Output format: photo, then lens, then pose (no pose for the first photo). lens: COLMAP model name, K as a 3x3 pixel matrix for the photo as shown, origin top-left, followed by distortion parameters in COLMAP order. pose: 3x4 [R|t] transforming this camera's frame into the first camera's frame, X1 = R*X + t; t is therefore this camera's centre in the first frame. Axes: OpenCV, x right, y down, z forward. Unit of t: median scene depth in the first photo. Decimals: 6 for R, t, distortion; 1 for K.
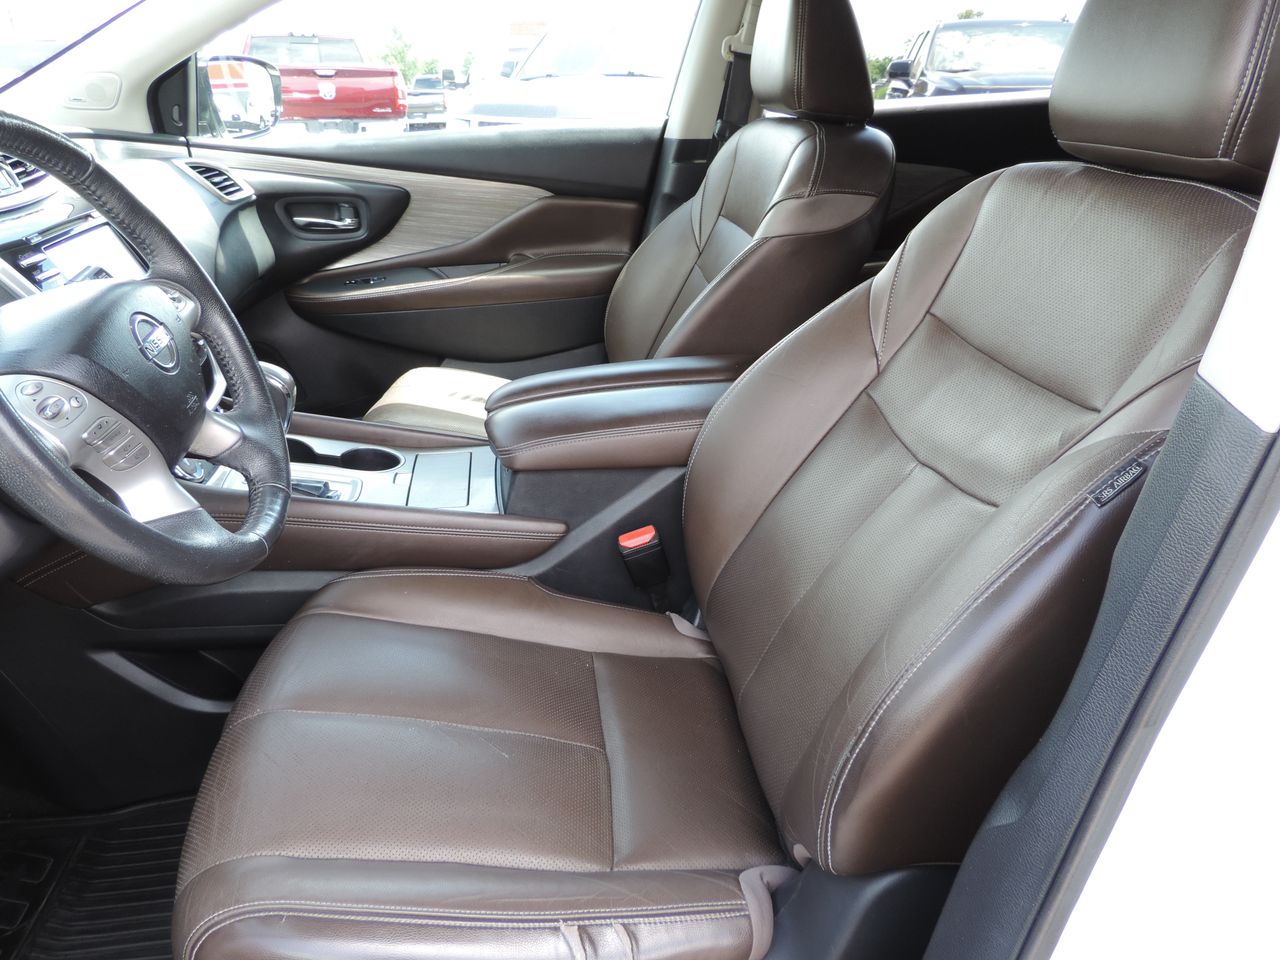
lens RADIAL K [[932.6, 0, 657.6], [0, 932.6, 462.9], [0, 0, 1]] dist [-0.032628, -0.001638]
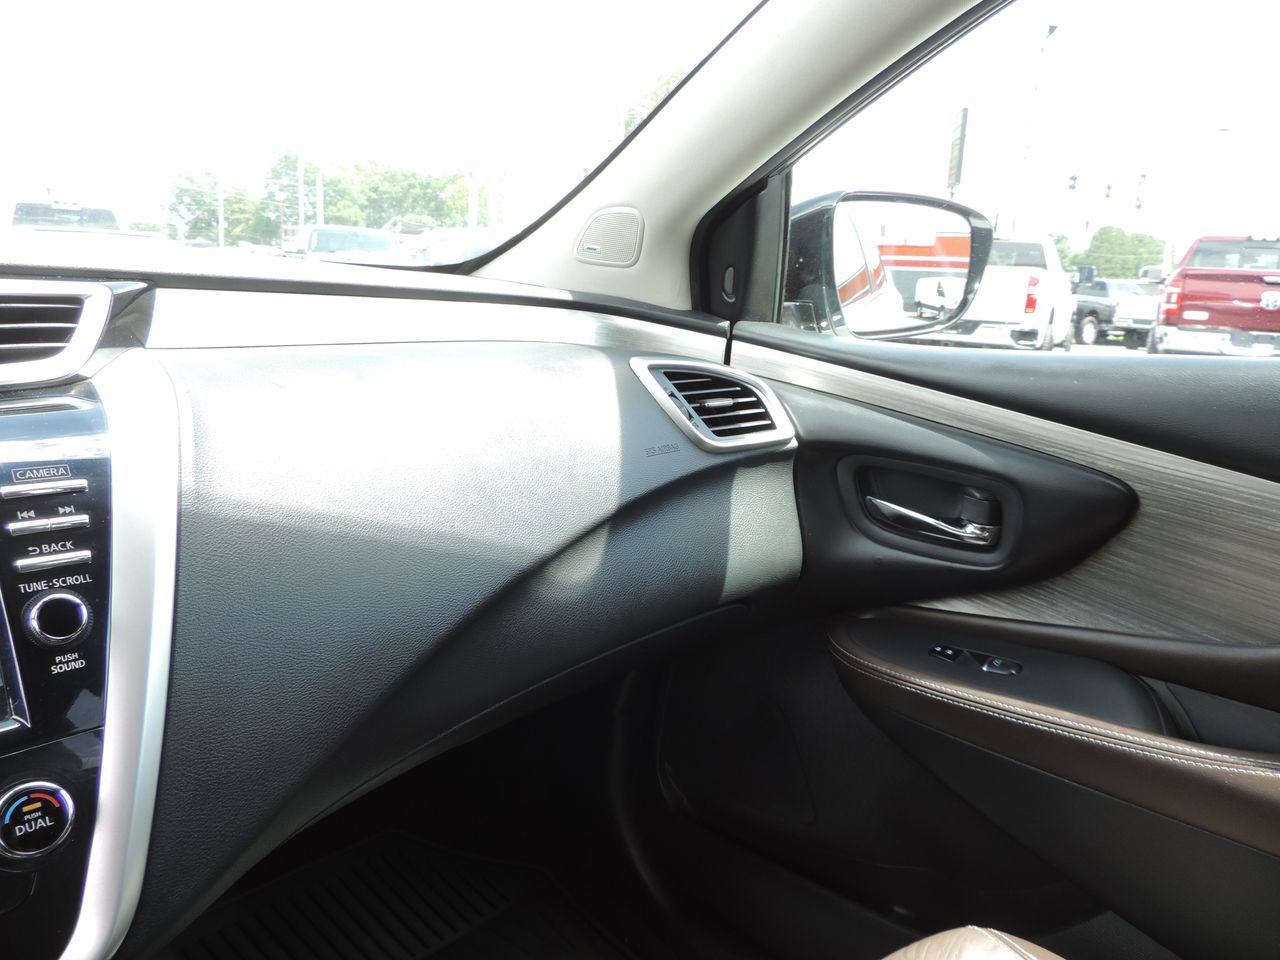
lens RADIAL K [[918.4, 0, 624.0], [0, 918.4, 481.0], [0, 0, 1]] dist [-0.029178, -0.000061]
pose [[0.576847, 0.202386, -0.791383, -0.085282], [-0.342171, 0.939593, -0.009122, -0.219904], [0.741732, 0.276051, 0.611252, 0.595857]]
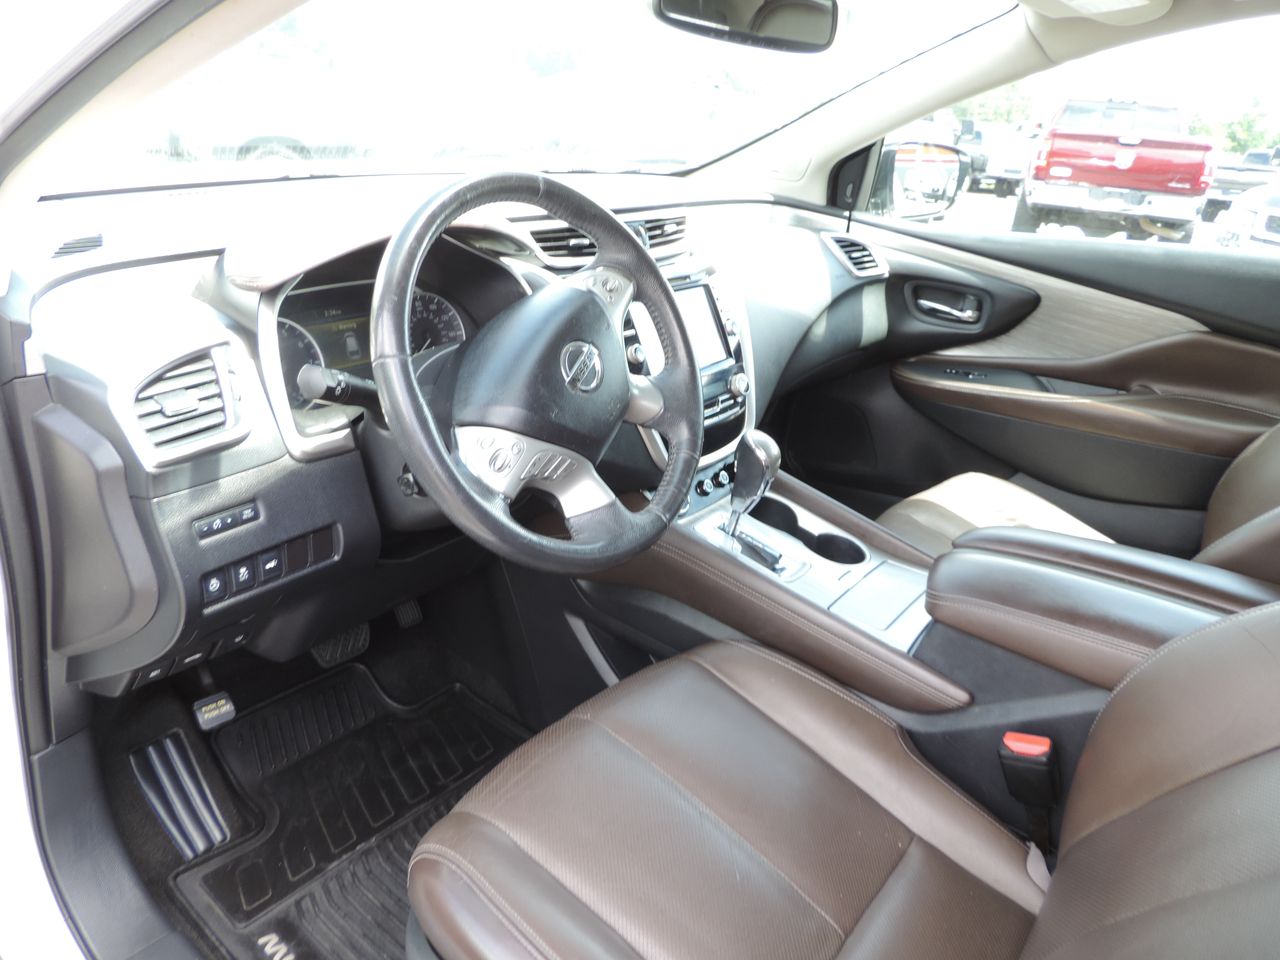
lens RADIAL K [[918.4, 0, 624.0], [0, 918.4, 481.0], [0, 0, 1]] dist [-0.029178, -0.000061]
pose [[0.677311, 0.313443, -0.665585, 0.127642], [-0.332499, 0.937450, 0.103116, -0.068501], [0.656273, 0.151465, 0.739164, 0.052888]]
